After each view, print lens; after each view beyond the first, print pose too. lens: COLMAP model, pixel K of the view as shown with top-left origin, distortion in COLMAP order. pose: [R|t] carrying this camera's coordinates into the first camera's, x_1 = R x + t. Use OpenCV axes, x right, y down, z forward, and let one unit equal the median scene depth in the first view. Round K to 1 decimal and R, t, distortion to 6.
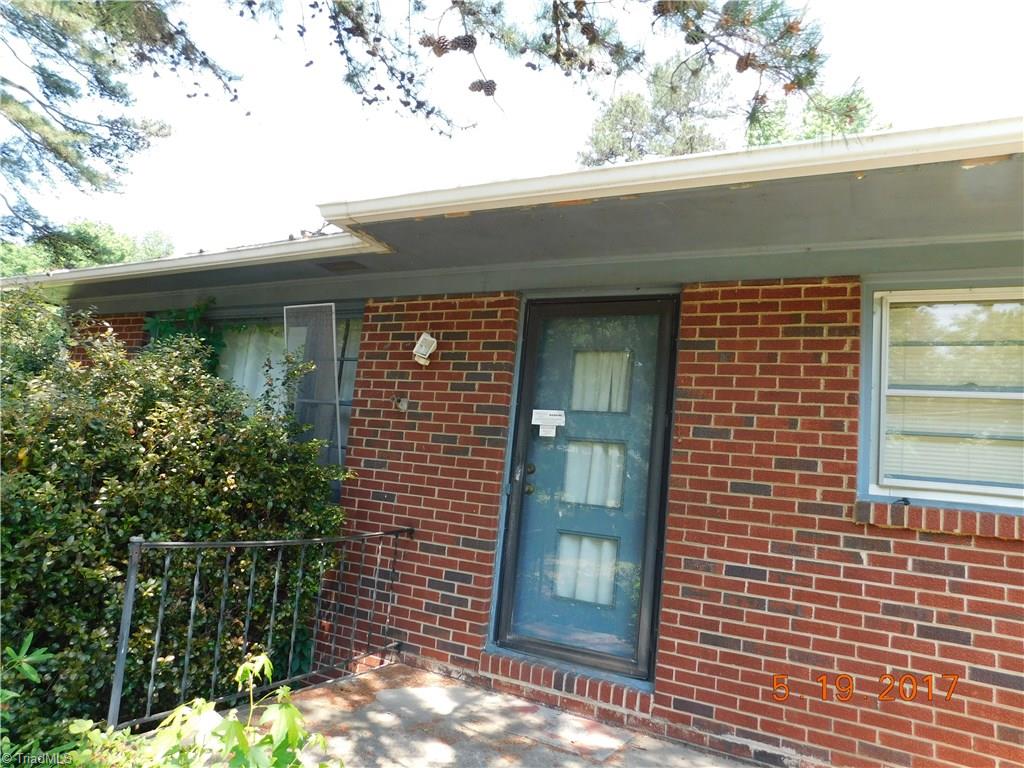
lens RADIAL K [[674.5, 0, 511.3], [0, 674.5, 382.1], [0, 0, 1]] dist [-0.072890, 0.058562]
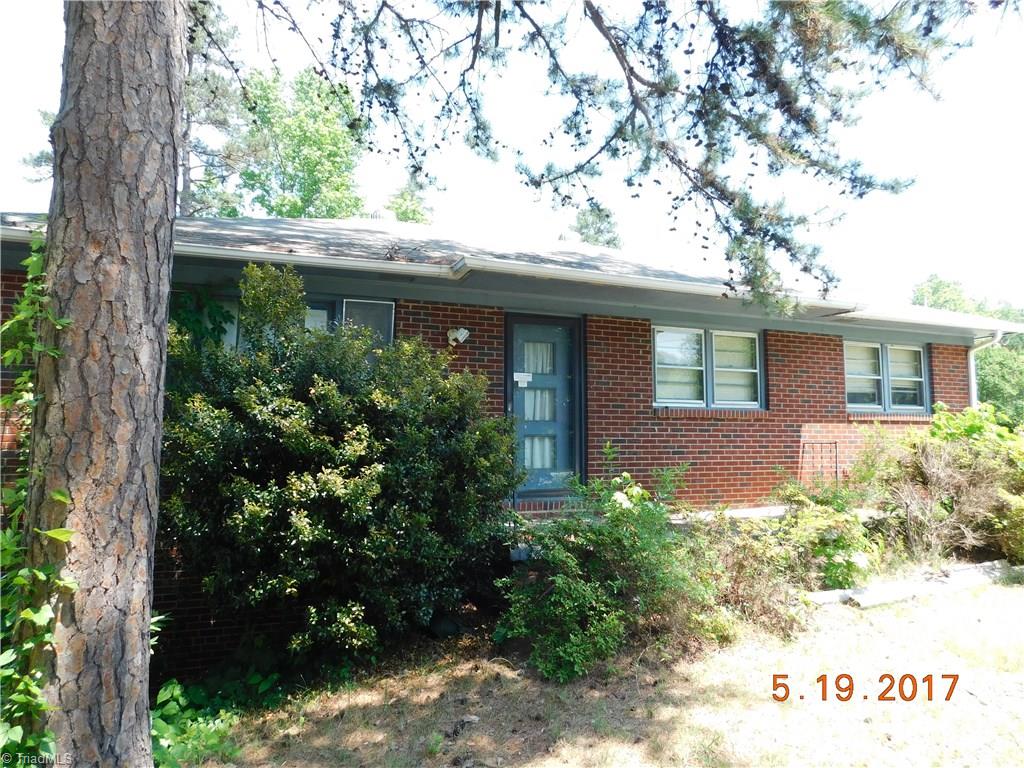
lens RADIAL K [[674.5, 0, 511.3], [0, 674.5, 382.1], [0, 0, 1]] dist [-0.072890, 0.058562]
pose [[0.649801, -0.031559, 0.759449, -1.617898], [-0.045383, 0.995744, 0.080209, -0.096508], [-0.758748, -0.086586, 0.645604, -0.237868]]
